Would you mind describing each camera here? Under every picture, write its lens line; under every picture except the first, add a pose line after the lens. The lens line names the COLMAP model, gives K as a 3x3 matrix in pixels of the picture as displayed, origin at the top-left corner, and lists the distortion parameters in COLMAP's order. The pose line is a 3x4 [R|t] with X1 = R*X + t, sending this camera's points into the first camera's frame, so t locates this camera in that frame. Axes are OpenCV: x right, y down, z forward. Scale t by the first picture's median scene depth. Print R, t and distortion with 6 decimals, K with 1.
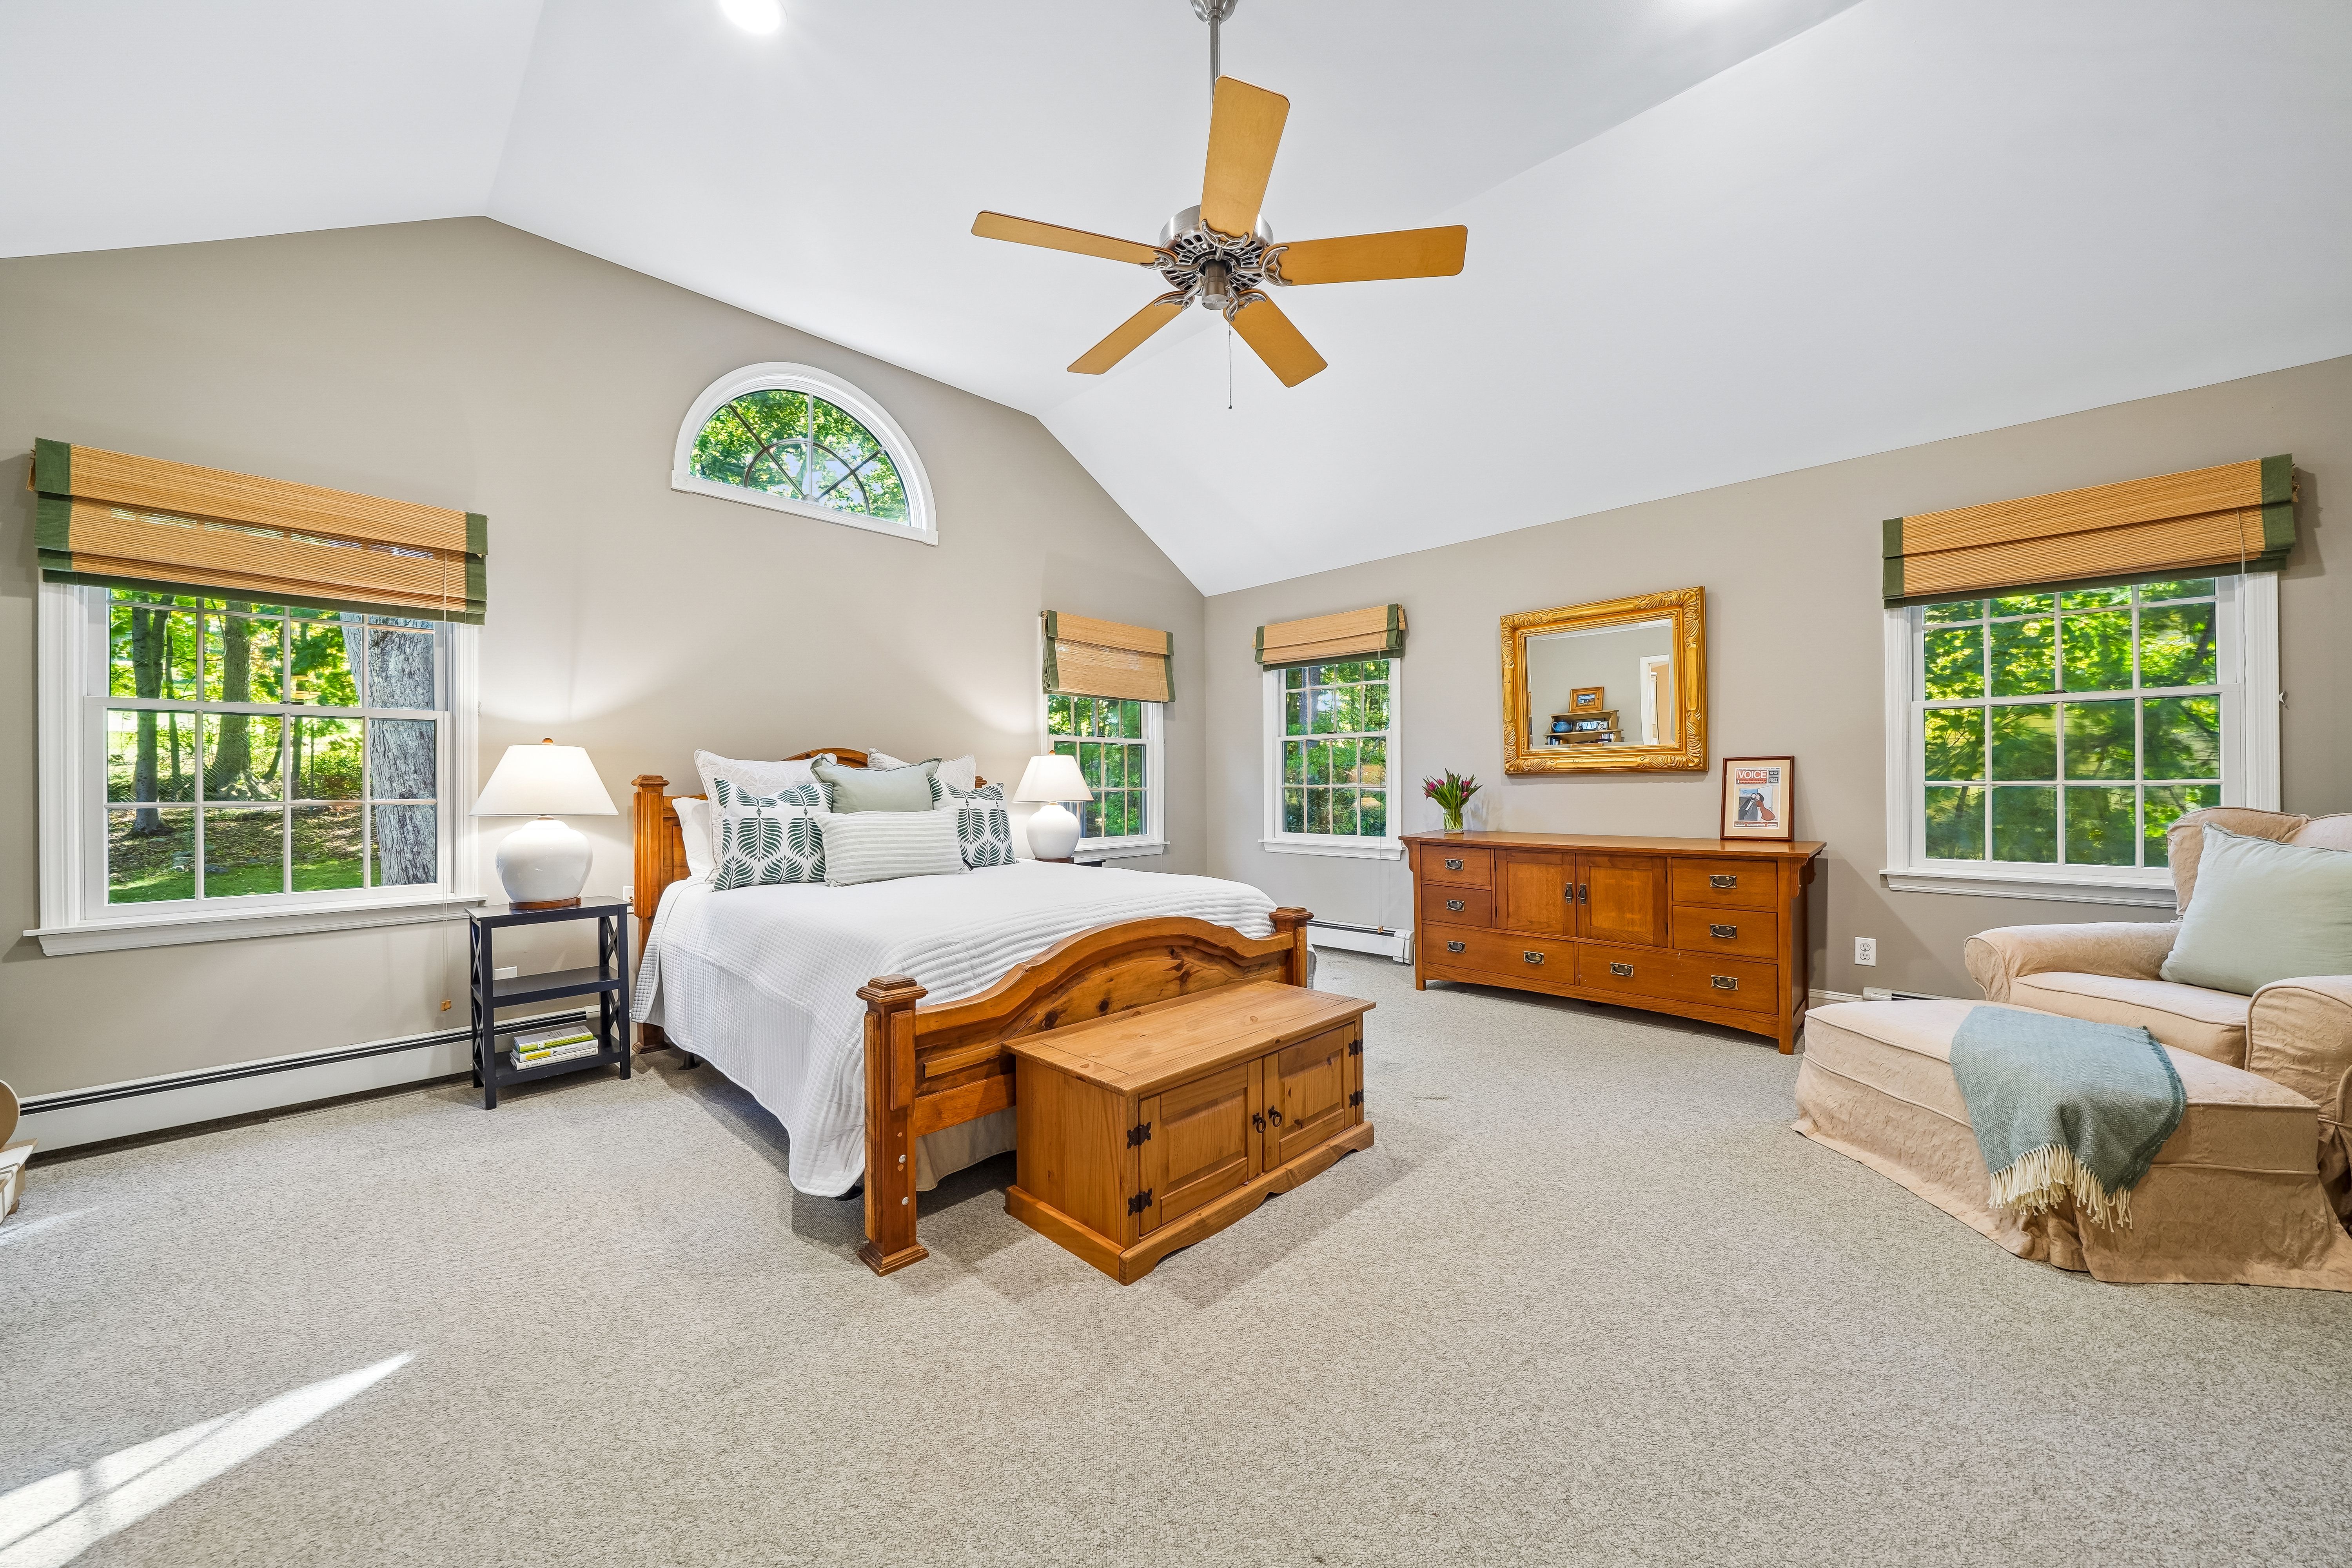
lens RADIAL K [[827.7, 0, 1205.0], [0, 827.7, 785.0], [0, 0, 1]] dist [-0.020249, 0.000874]
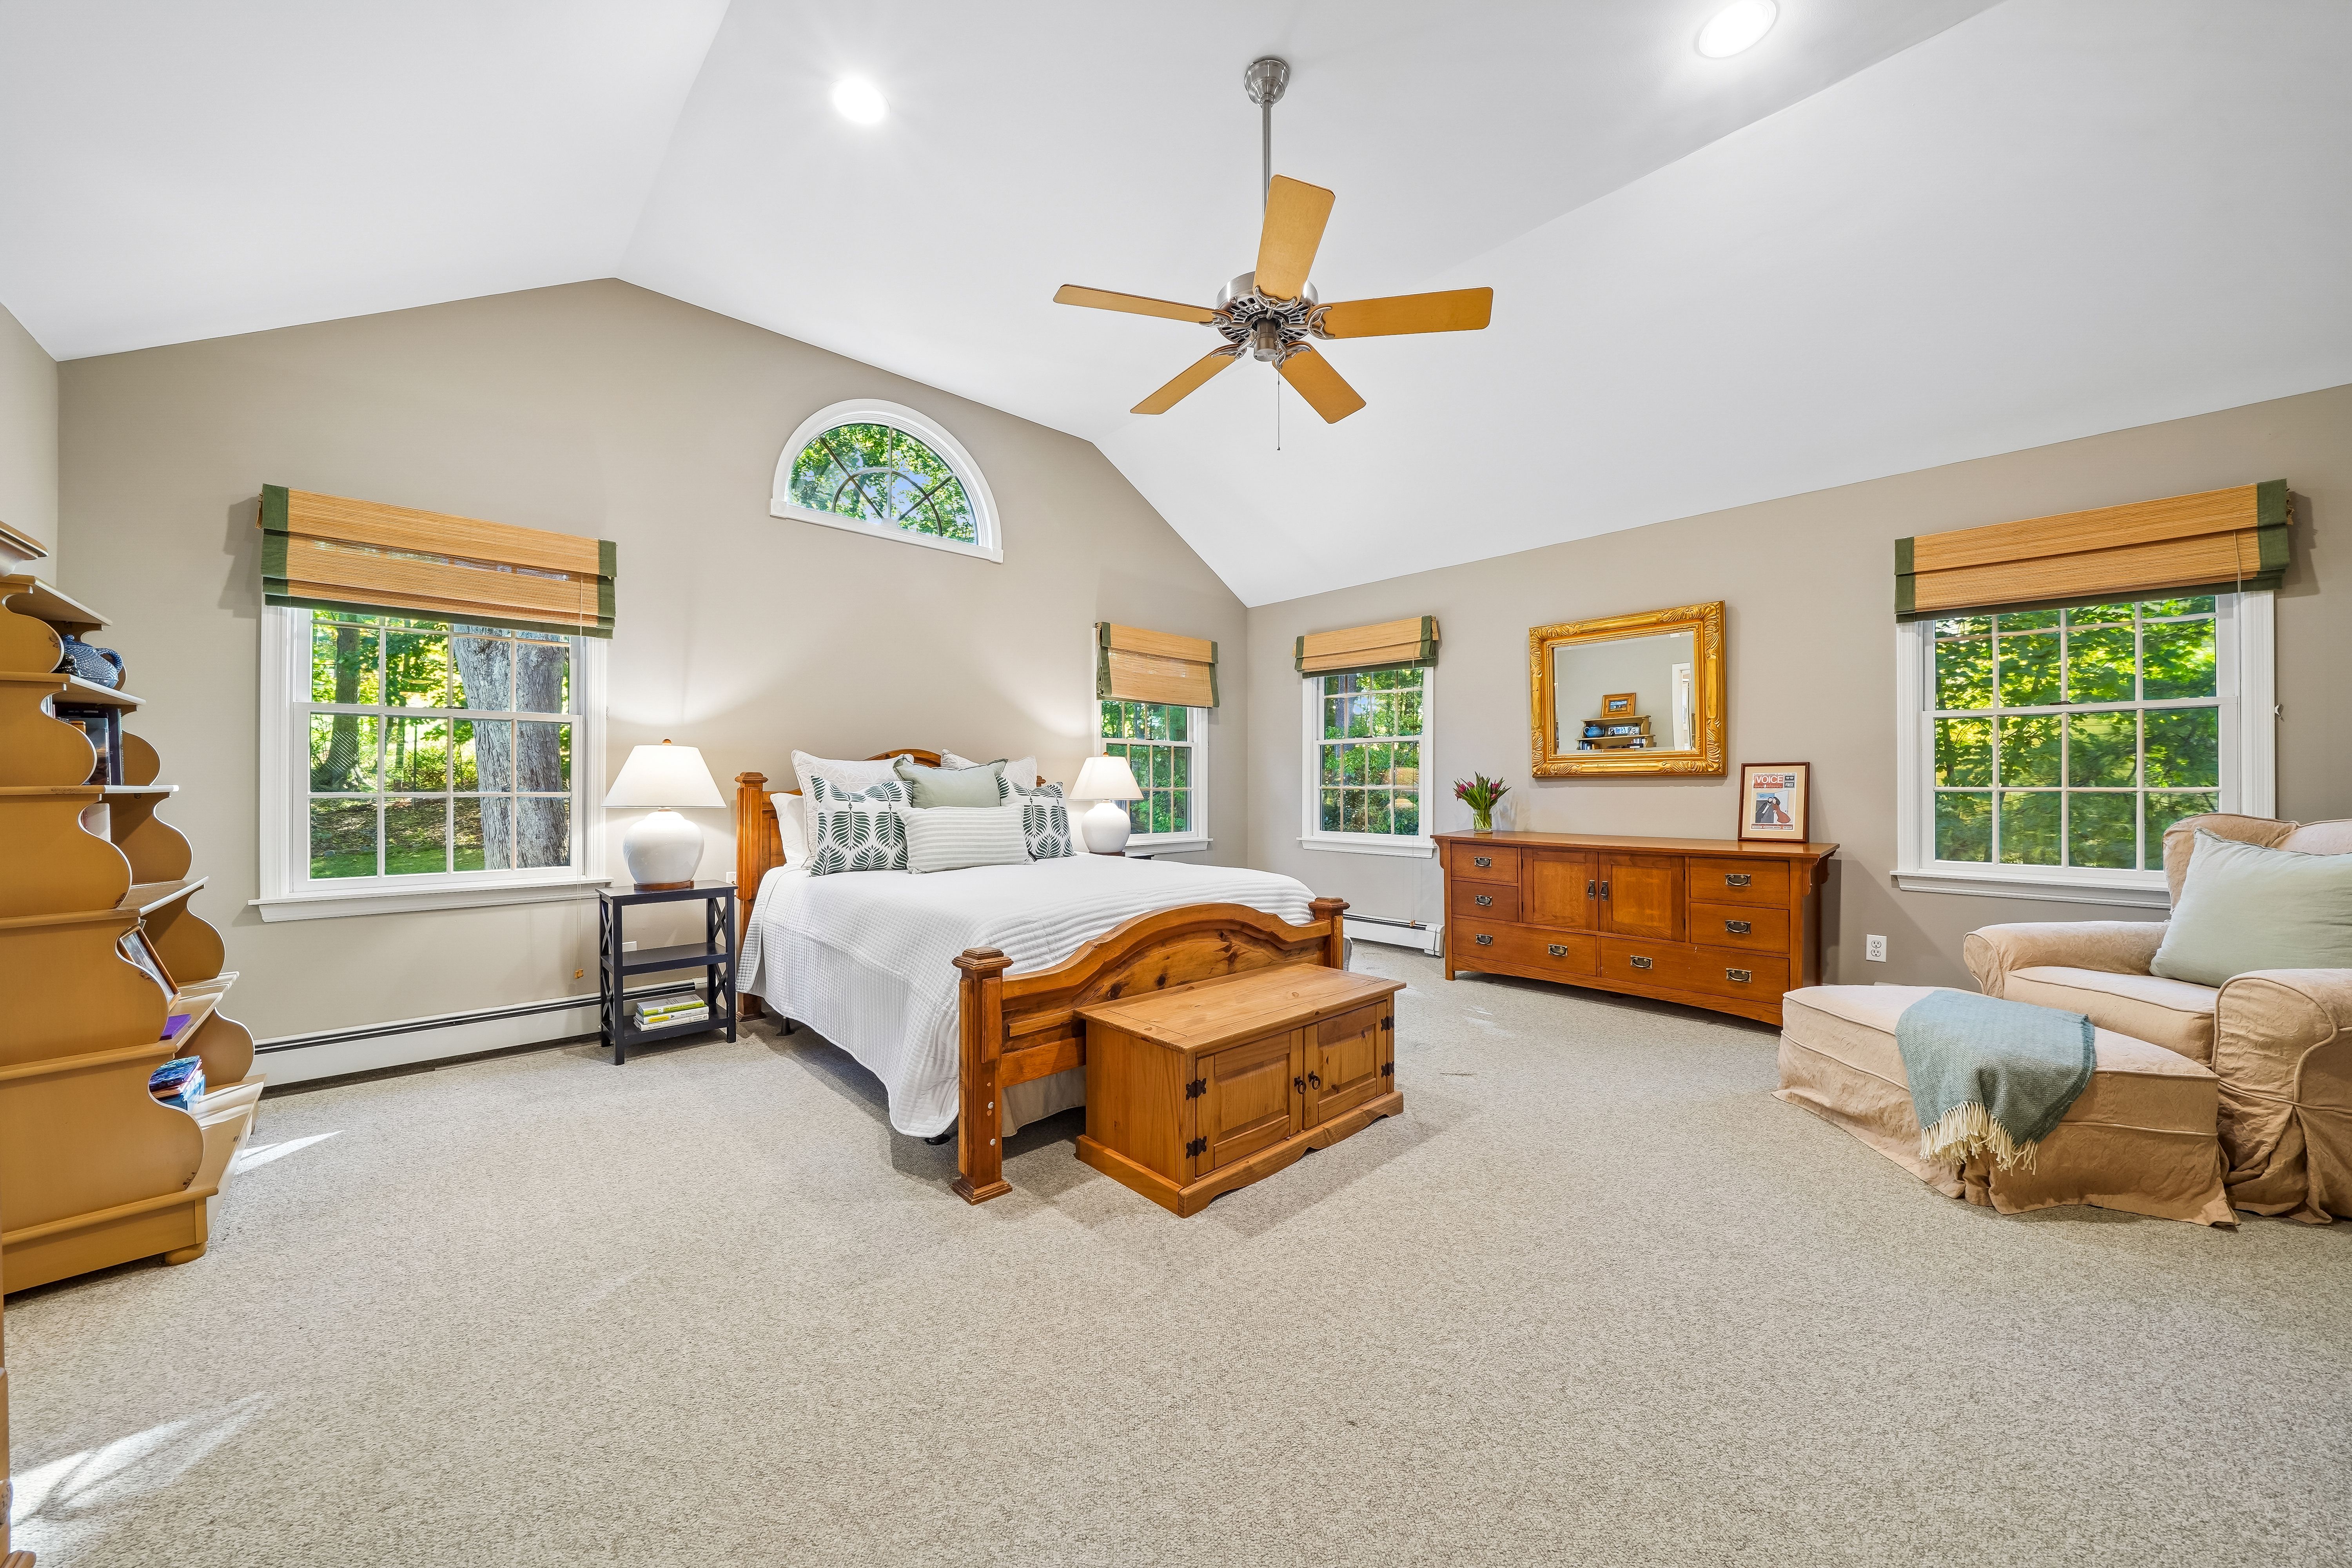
lens RADIAL K [[827.7, 0, 1195.6], [0, 827.7, 782.8], [0, 0, 1]] dist [-0.020249, 0.000874]
pose [[0.998582, 0.007903, -0.052642, -0.017927], [-0.008113, 0.999960, -0.003771, 0.001649], [0.052610, 0.004192, 0.998606, -0.116967]]
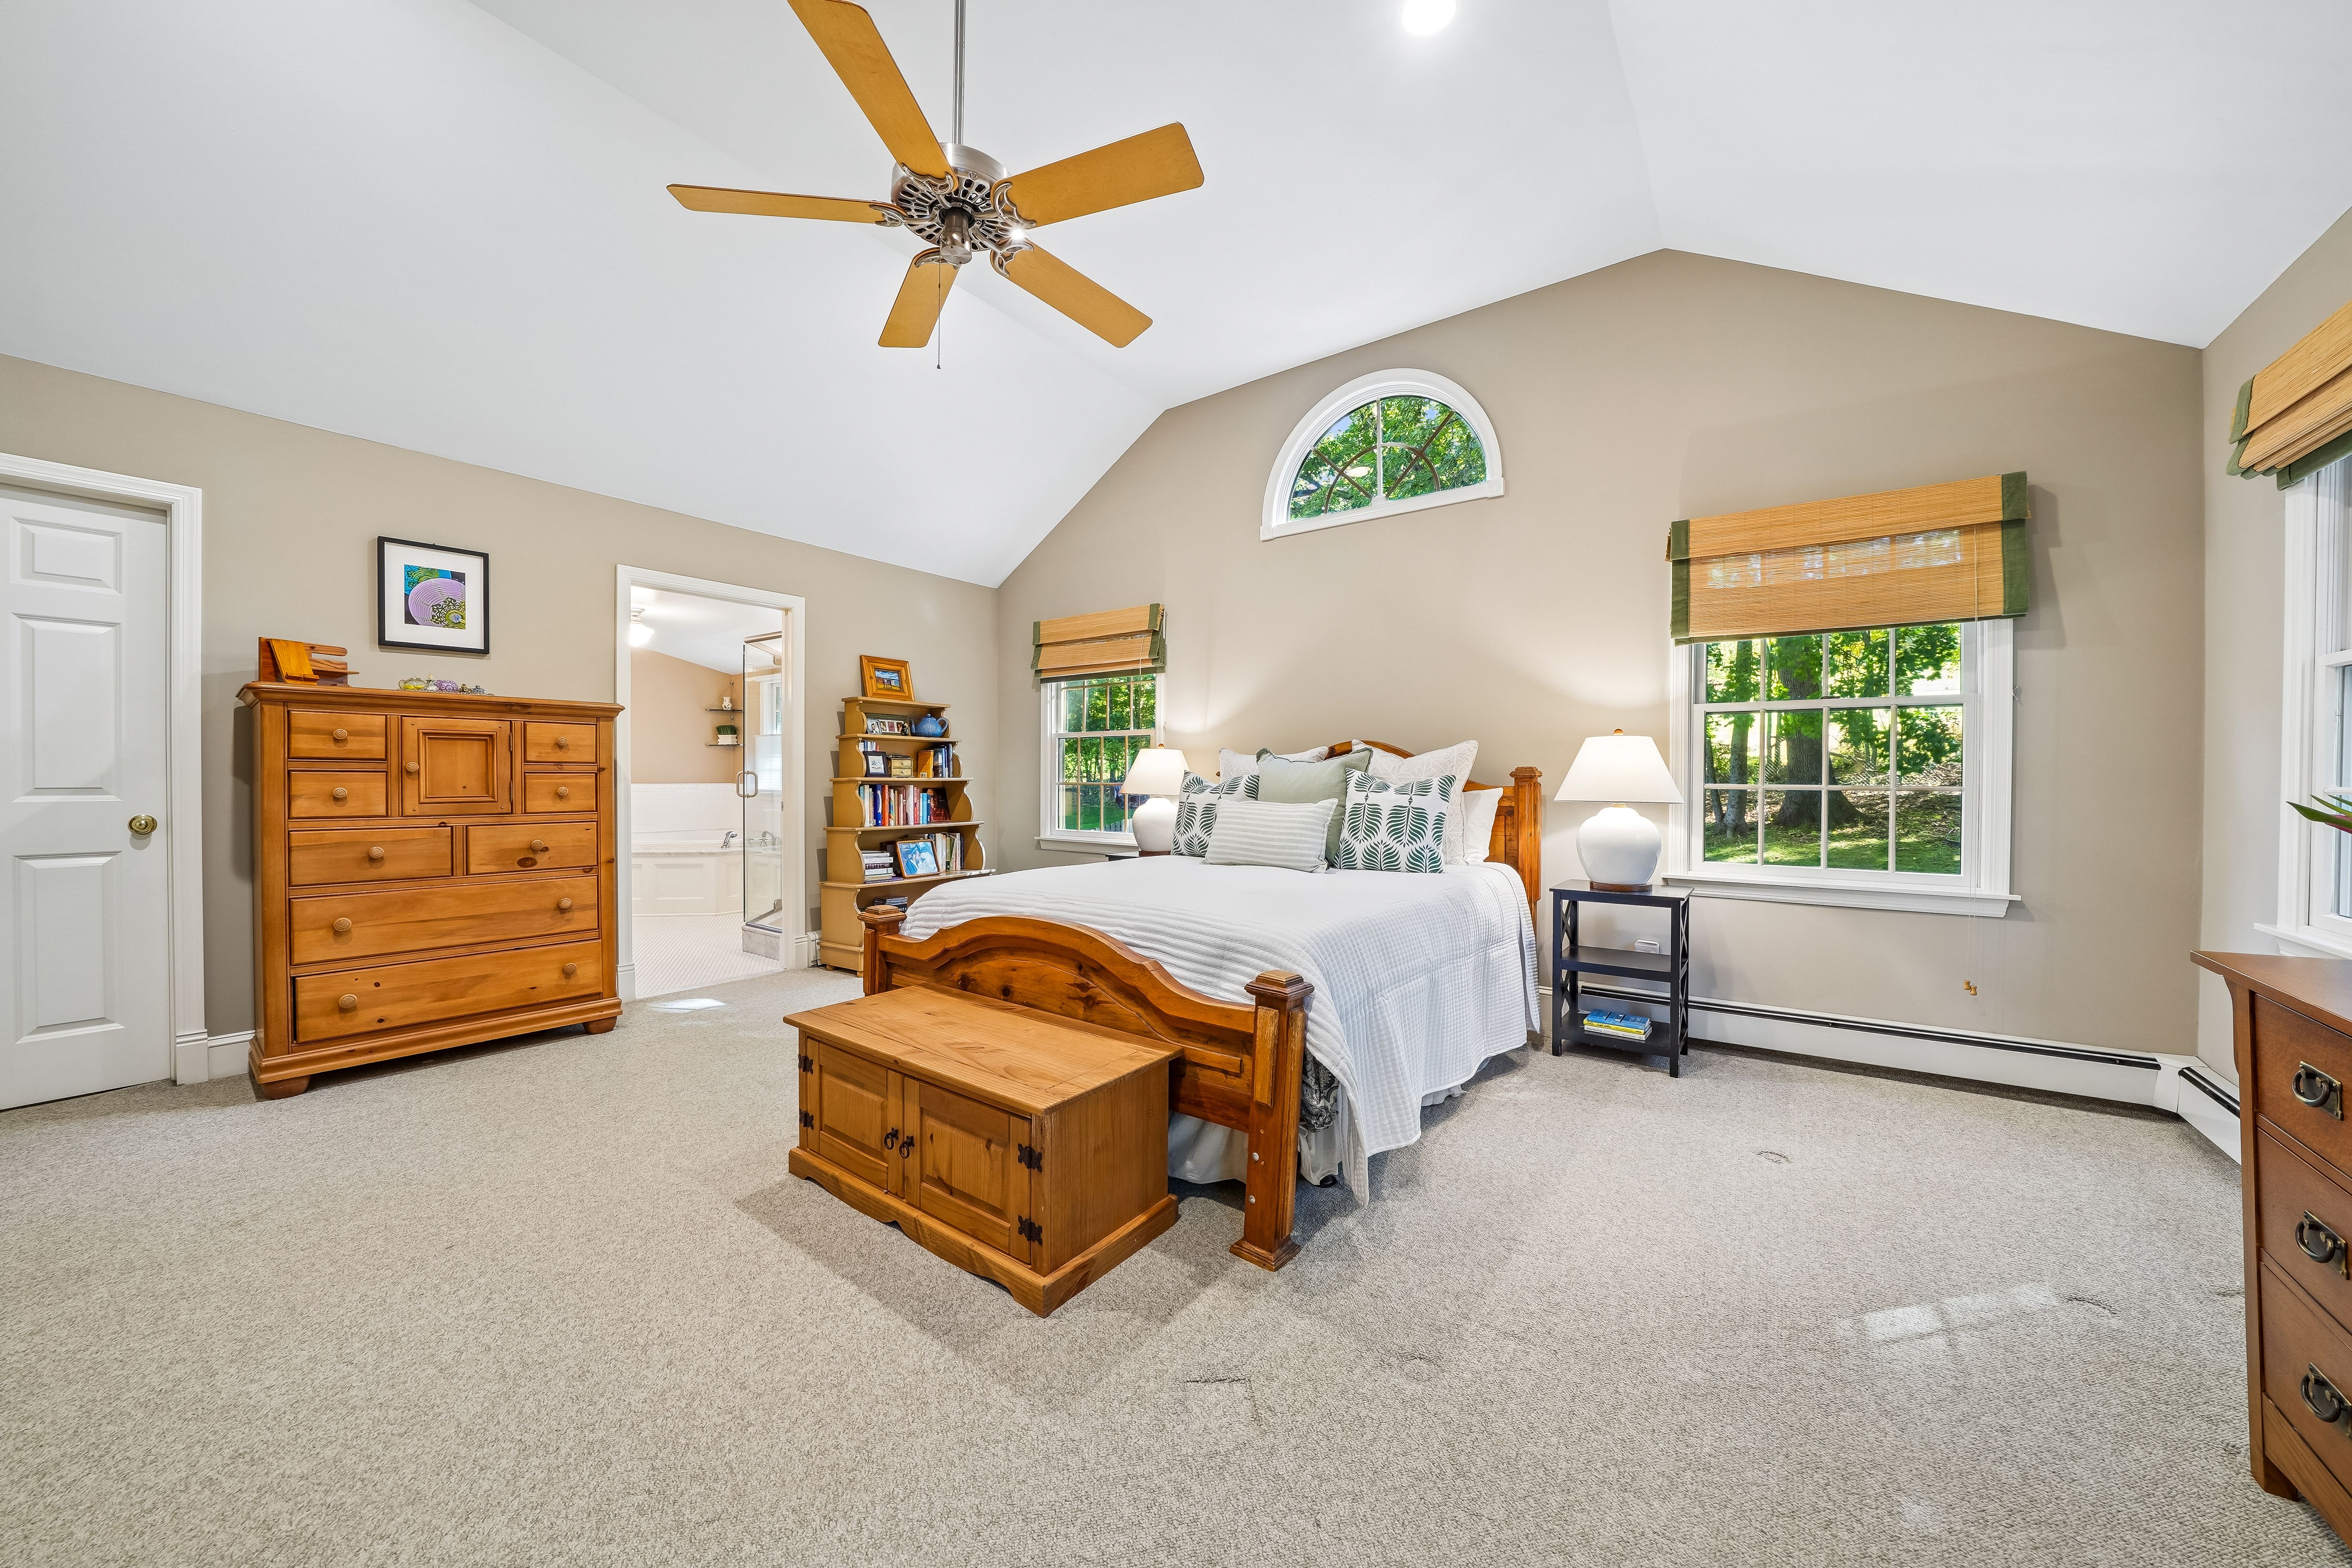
lens RADIAL K [[827.7, 0, 1163.0], [0, 827.7, 781.6], [0, 0, 1]] dist [-0.020249, 0.000874]
pose [[0.107169, 0.013501, -0.994149, 0.889639], [-0.003477, 0.999907, 0.013204, -0.009269], [0.994235, 0.002041, 0.107206, 1.045592]]
